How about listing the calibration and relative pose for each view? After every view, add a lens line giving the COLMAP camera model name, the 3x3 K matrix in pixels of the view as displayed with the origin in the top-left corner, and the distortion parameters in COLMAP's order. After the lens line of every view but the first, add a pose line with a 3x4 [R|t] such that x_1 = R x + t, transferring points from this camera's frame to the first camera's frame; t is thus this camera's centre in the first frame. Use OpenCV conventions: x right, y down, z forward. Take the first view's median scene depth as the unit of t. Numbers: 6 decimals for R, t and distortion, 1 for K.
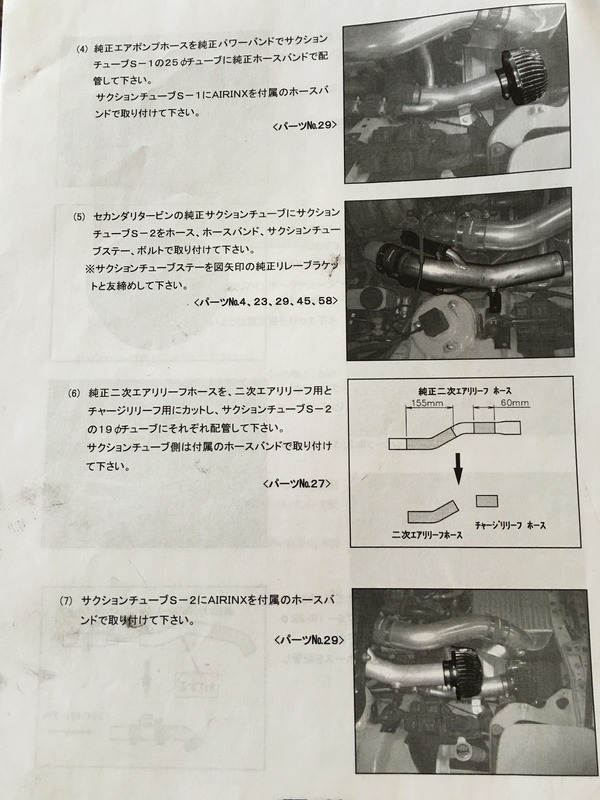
lens RADIAL K [[669.8, 0, 298.7], [0, 669.8, 403.6], [0, 0, 1]] dist [0.000572, 0.007376]
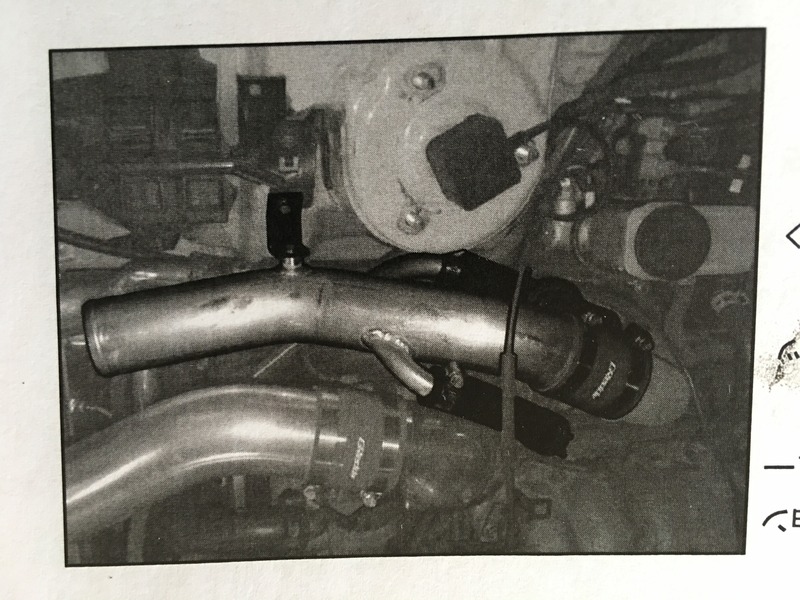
lens RADIAL K [[669.8, 0, 398.6], [0, 669.8, 302.1], [0, 0, 1]] dist [0.000572, 0.007376]
pose [[-0.988665, -0.003471, 0.150099, 0.189069], [-0.000973, -0.999564, -0.029525, -0.177435], [0.150136, -0.029337, 0.988230, 0.683249]]
